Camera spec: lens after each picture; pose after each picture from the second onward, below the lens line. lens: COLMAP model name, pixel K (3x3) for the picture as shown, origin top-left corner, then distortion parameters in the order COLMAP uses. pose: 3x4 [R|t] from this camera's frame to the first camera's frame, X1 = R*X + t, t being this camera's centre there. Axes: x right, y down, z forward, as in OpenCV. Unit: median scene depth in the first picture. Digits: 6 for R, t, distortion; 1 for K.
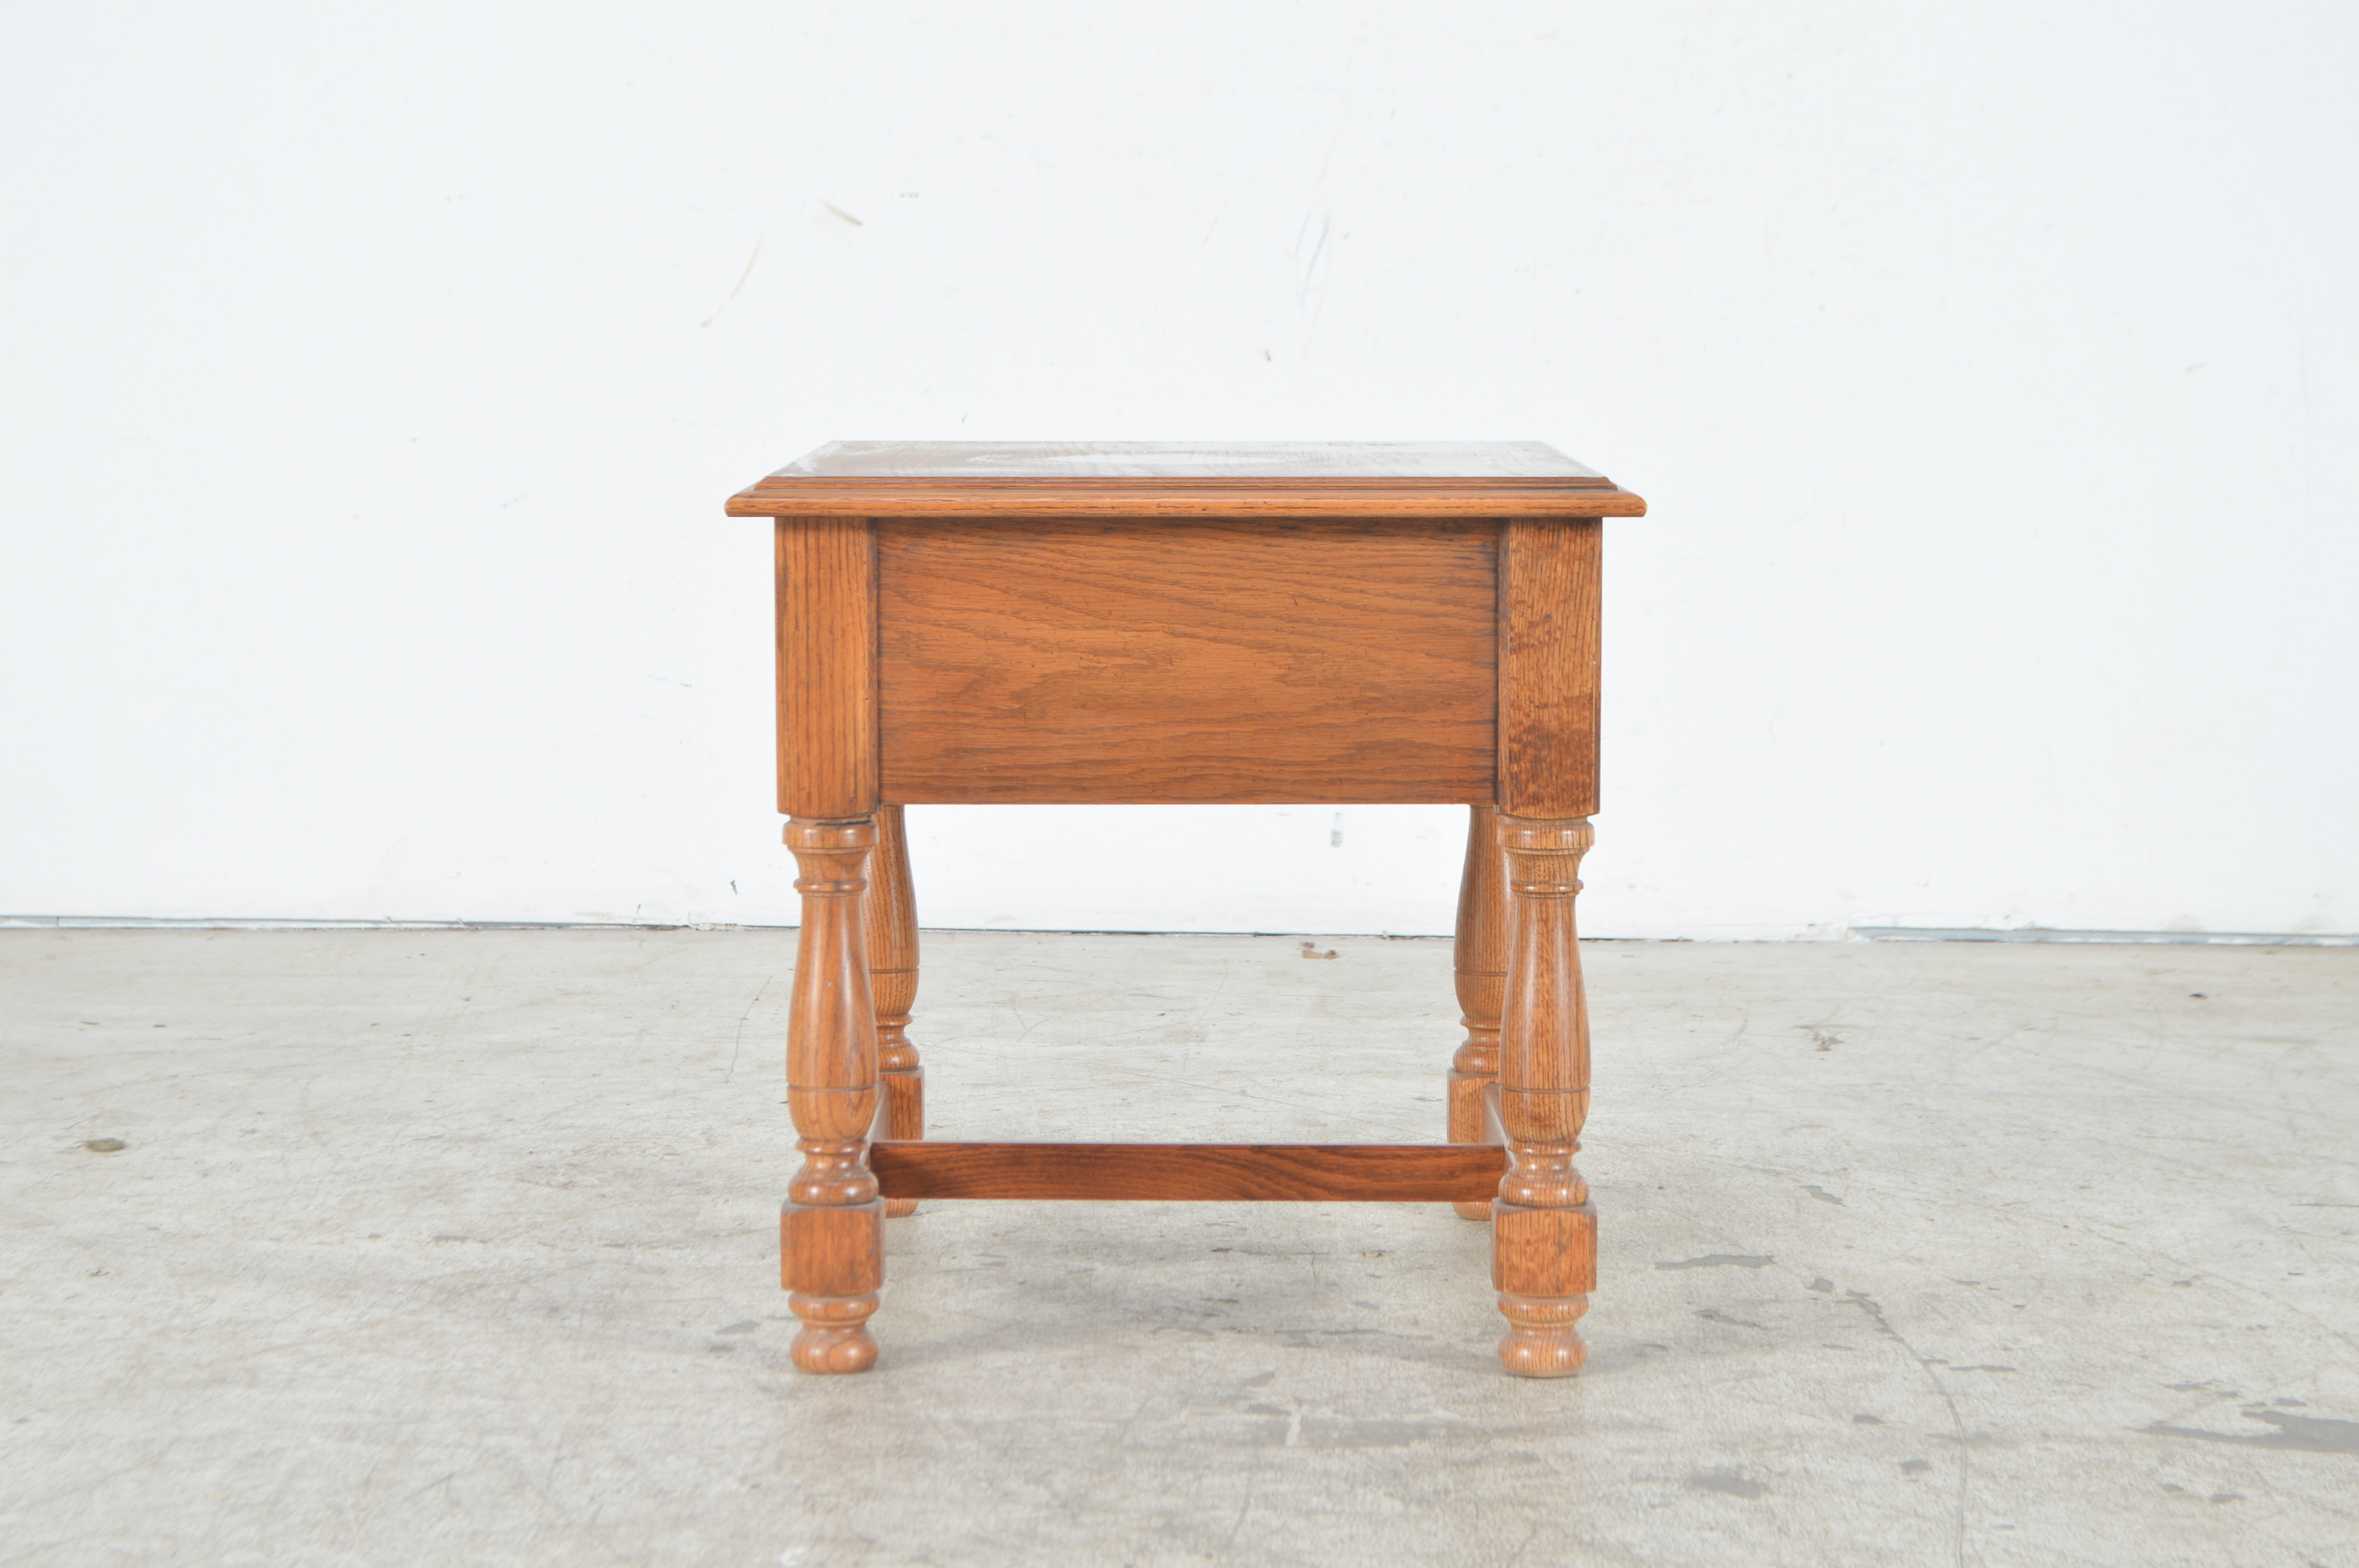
lens RADIAL K [[5597.8, 0, 1179.5], [0, 5597.8, 784.0], [0, 0, 1]] dist [0.056618, 0.098414]
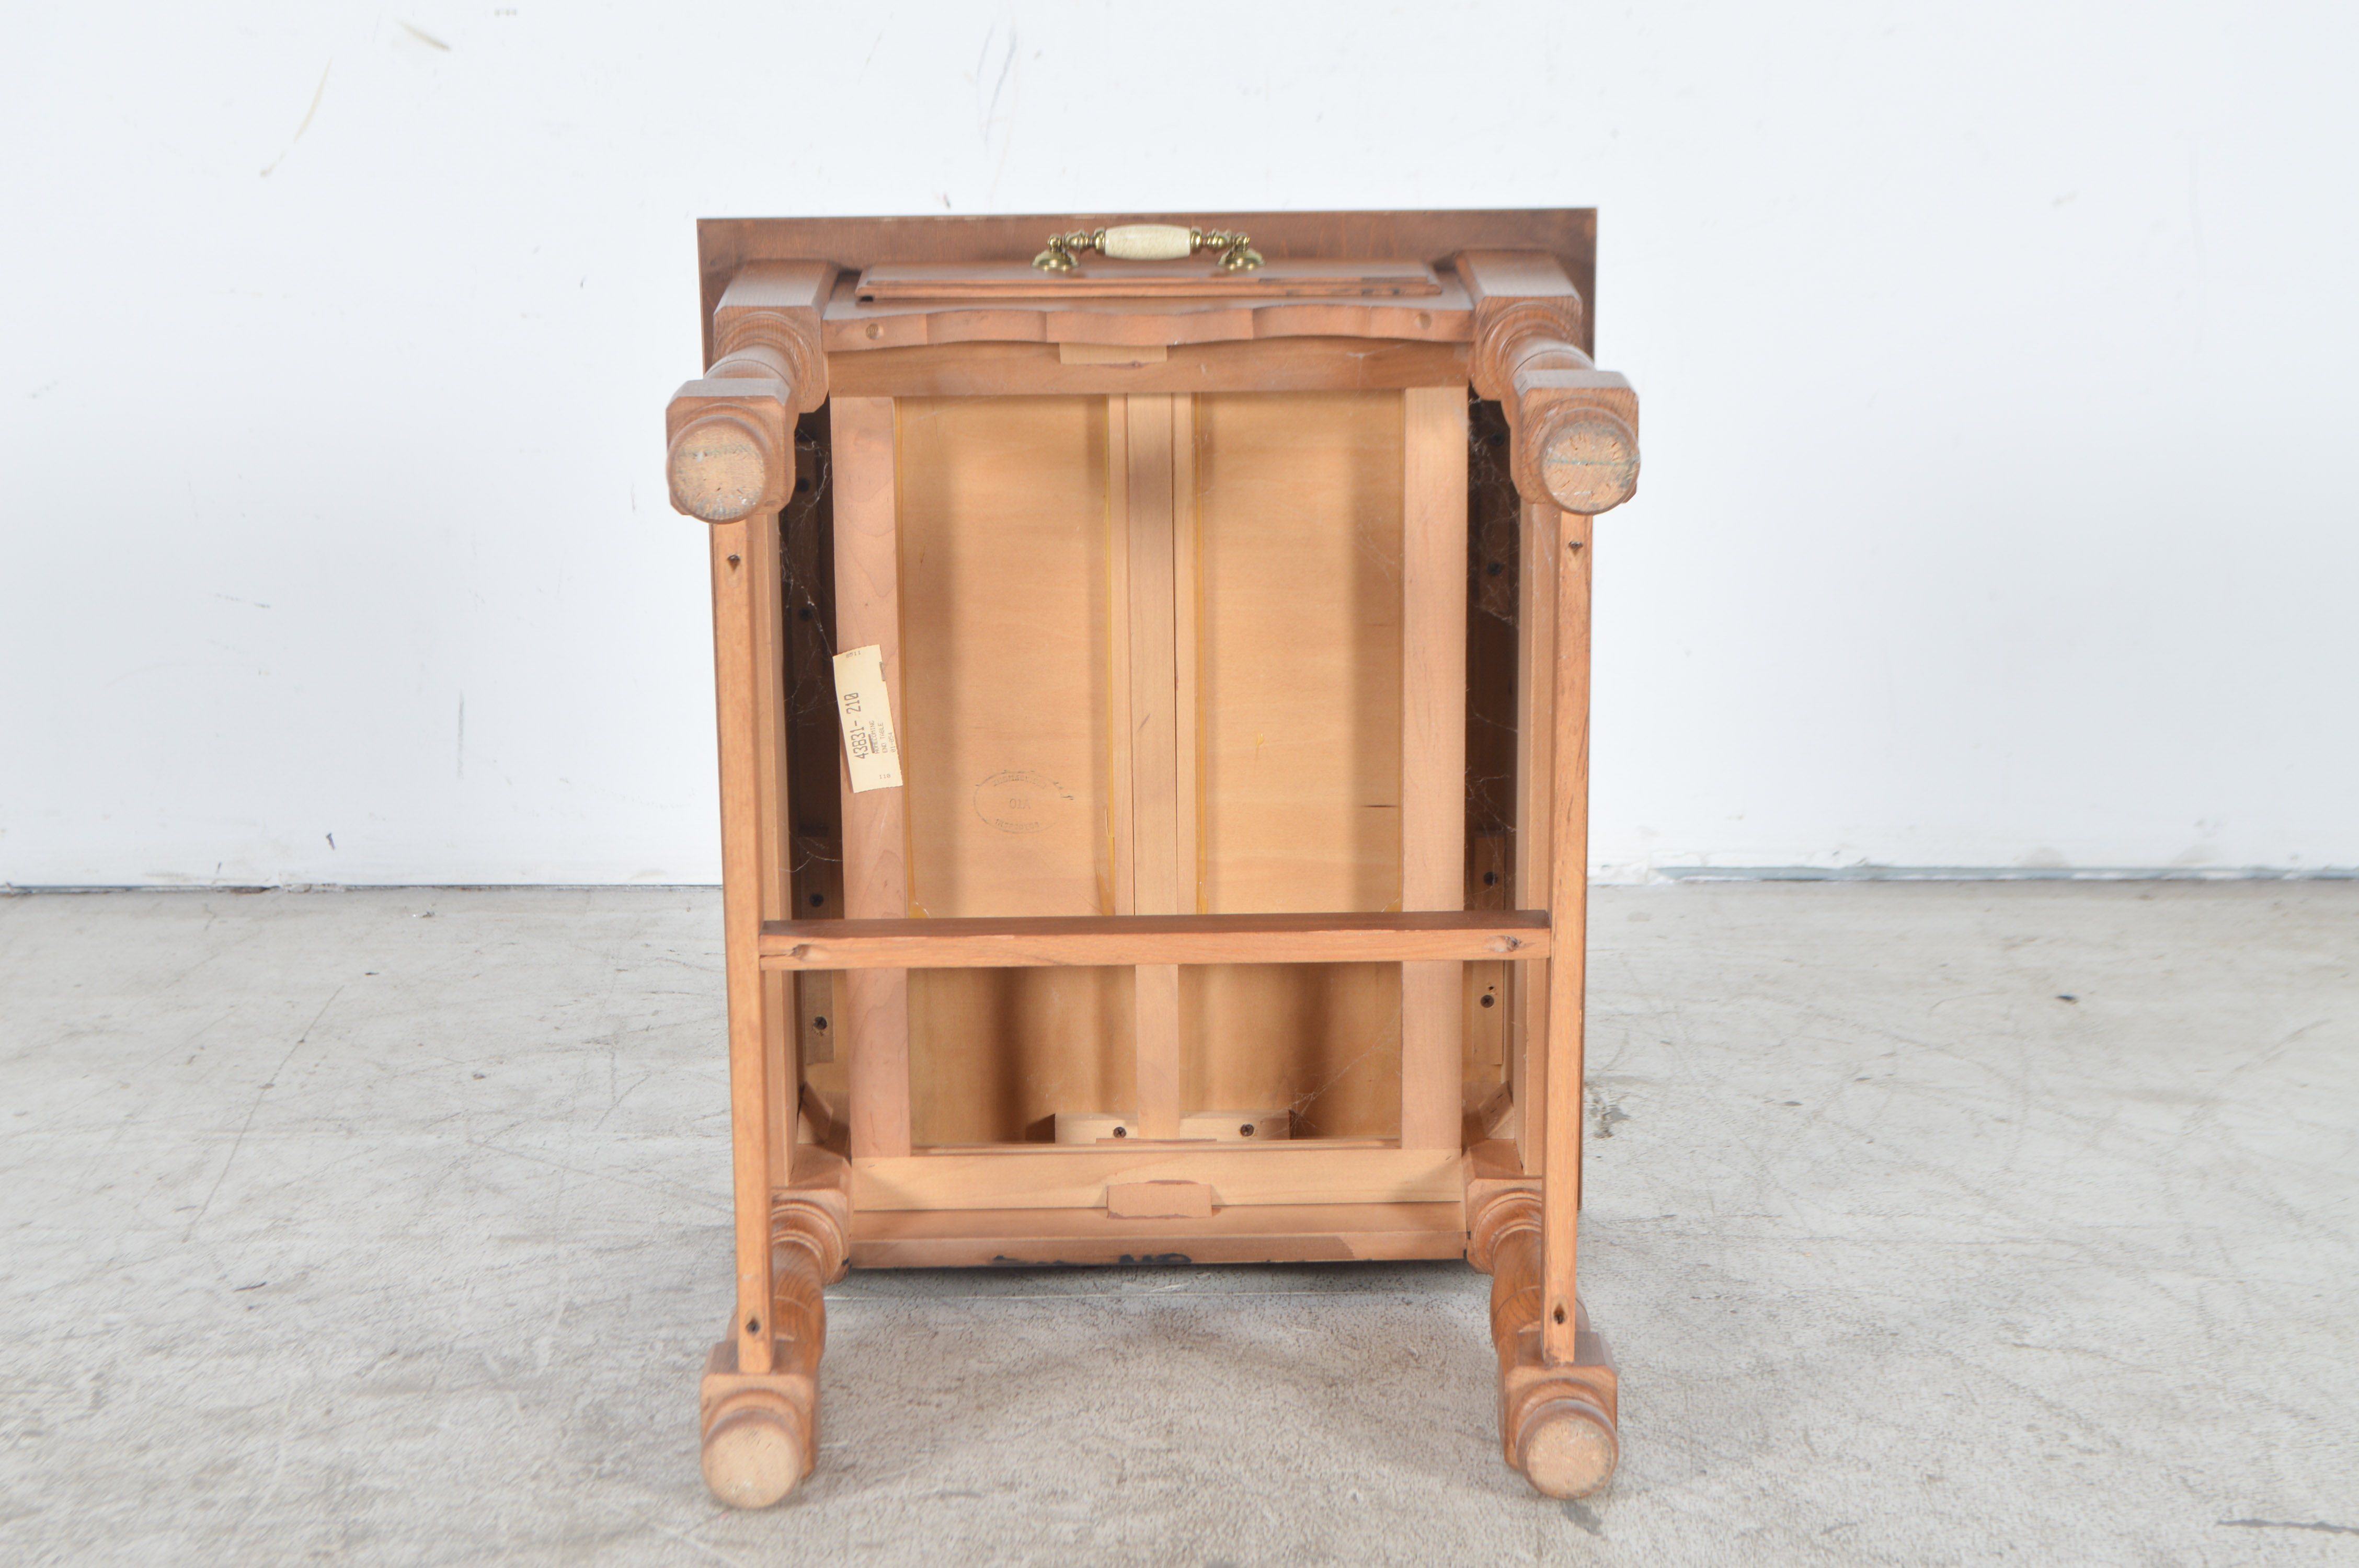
lens RADIAL K [[4541.7, 0, 1179.5], [0, 4541.7, 784.0], [0, 0, 1]] dist [0.030871, -0.132269]
pose [[0.999891, -0.014741, -0.000388, 0.072700], [0.014688, 0.993228, 0.115252, -0.100196], [-0.001314, -0.115245, 0.993336, 0.475407]]
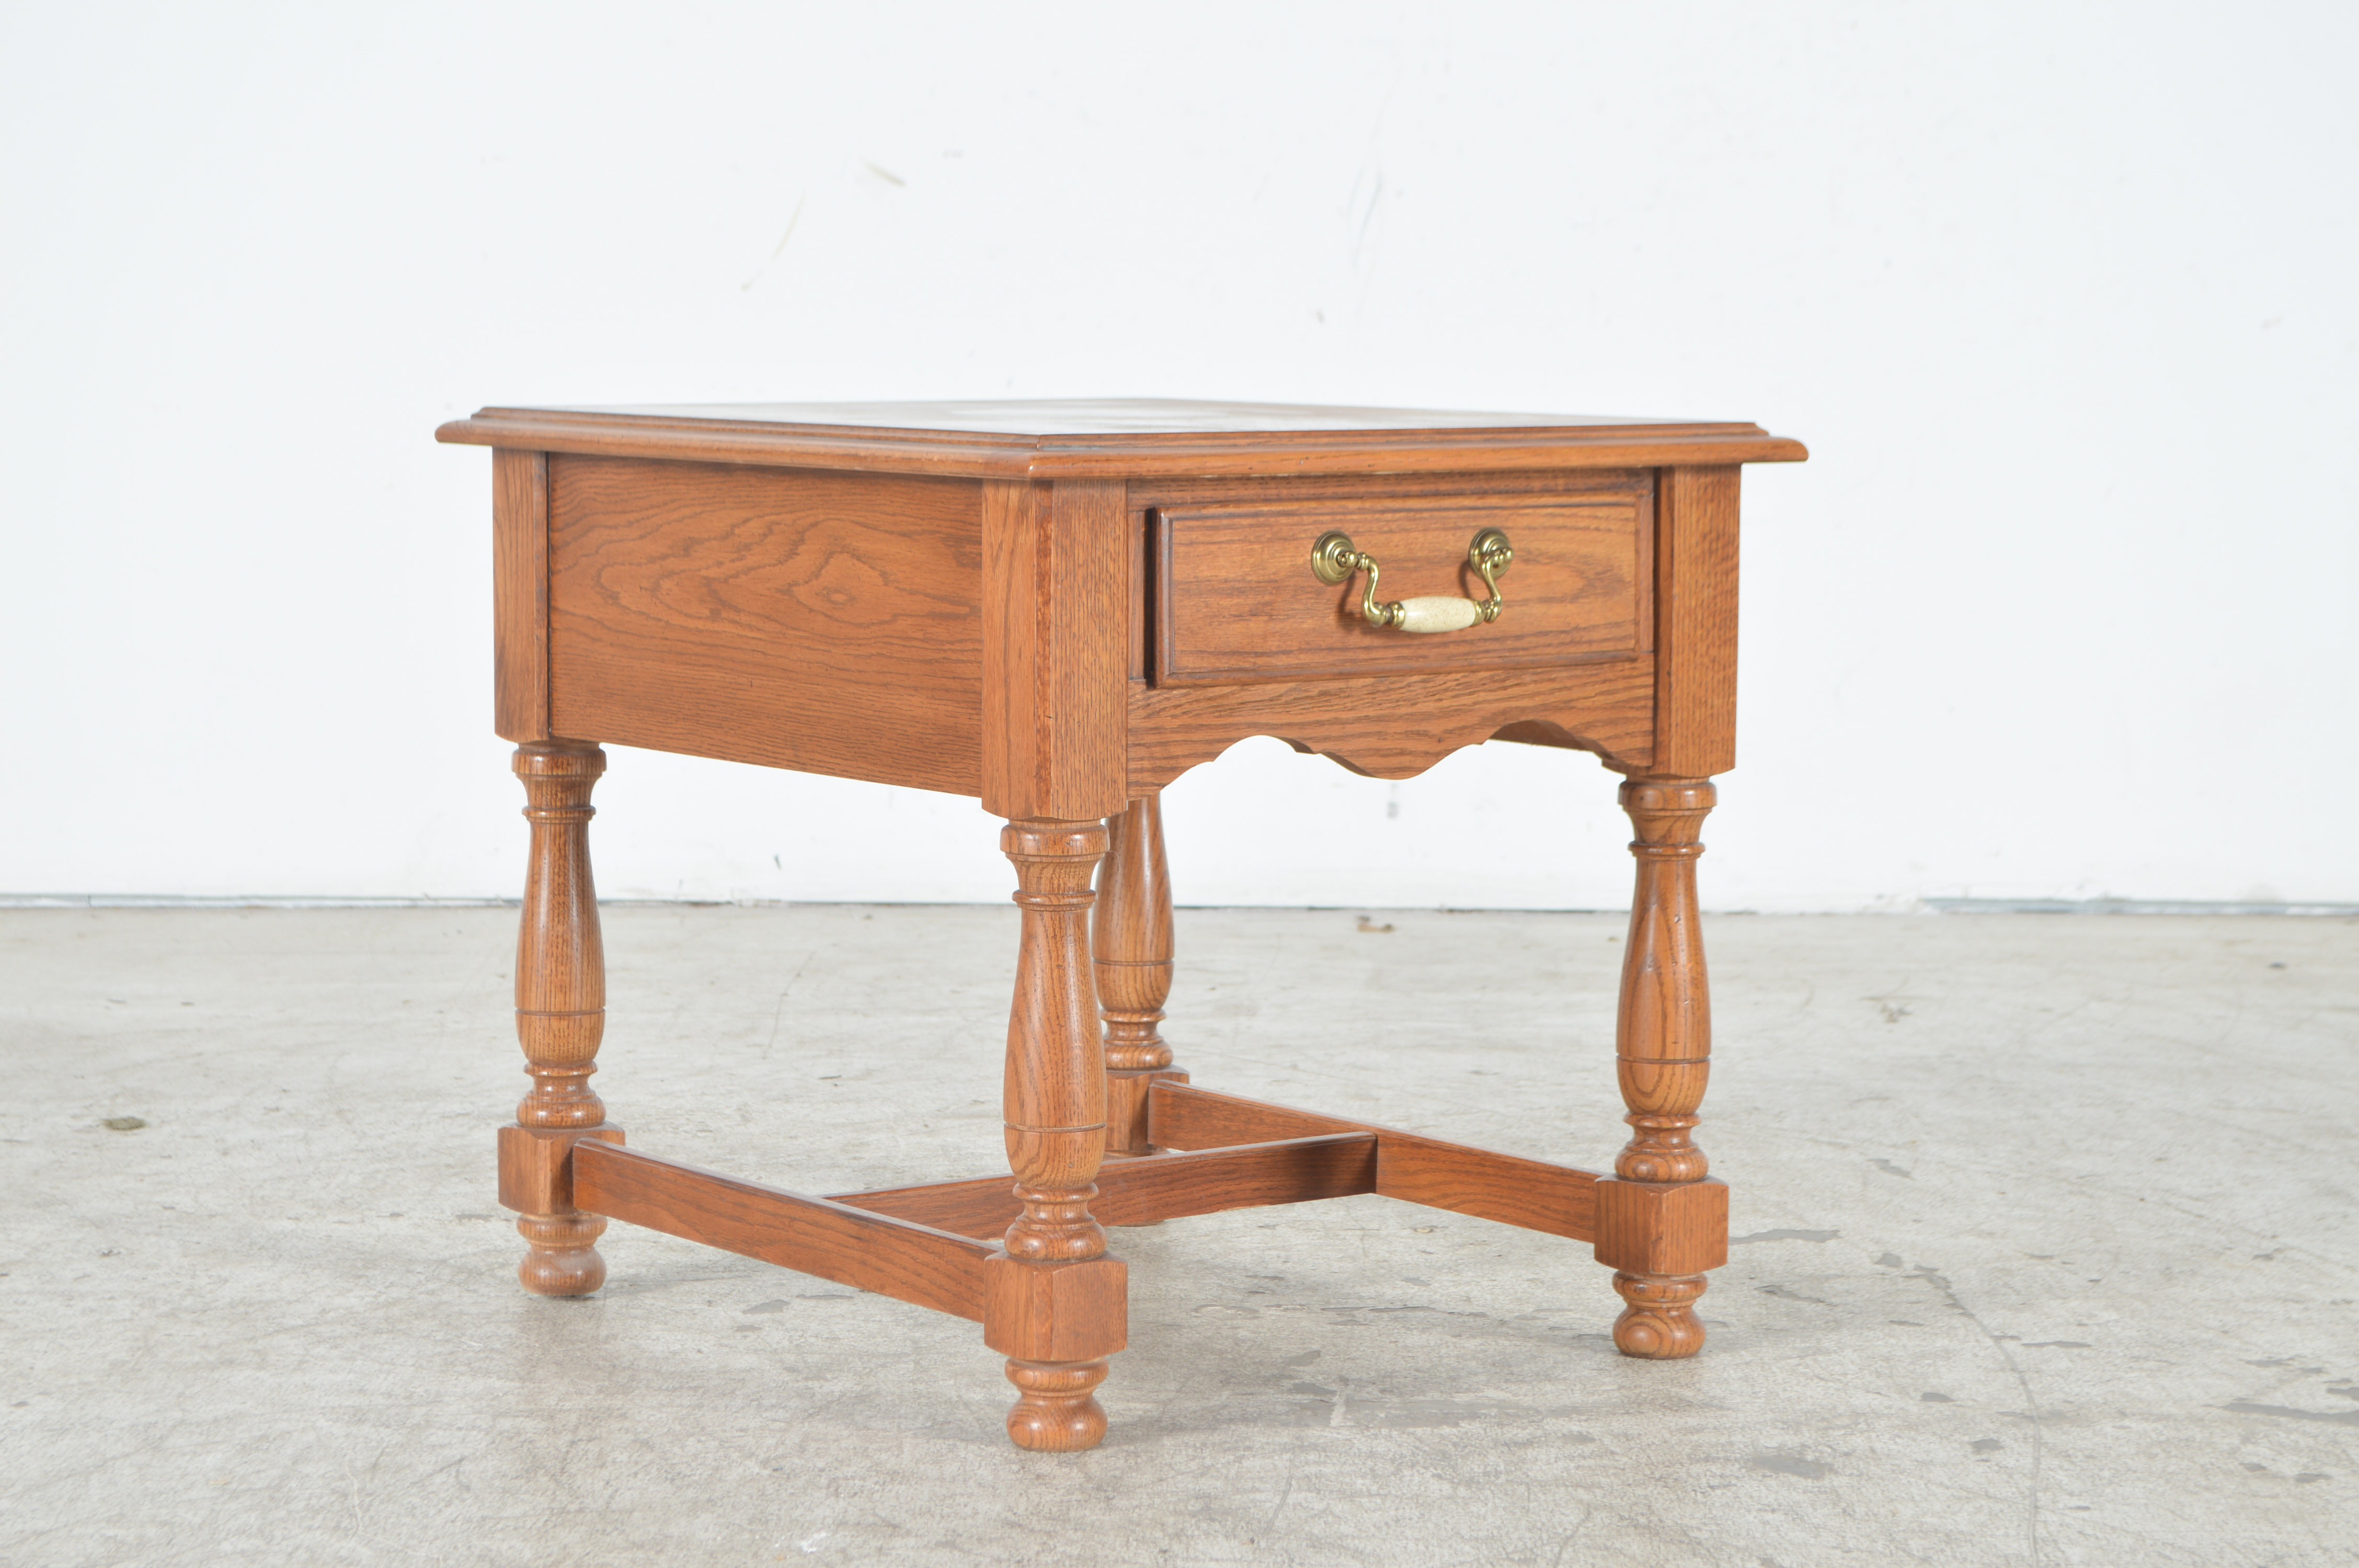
lens RADIAL K [[5574.8, 0, 1179.5], [0, 5574.8, 784.0], [0, 0, 1]] dist [0.046017, 0.193219]
pose [[0.999900, -0.004534, -0.013386, 0.005738], [0.004546, 0.999989, 0.000854, 0.006236], [0.013382, -0.000915, 0.999910, 0.037960]]
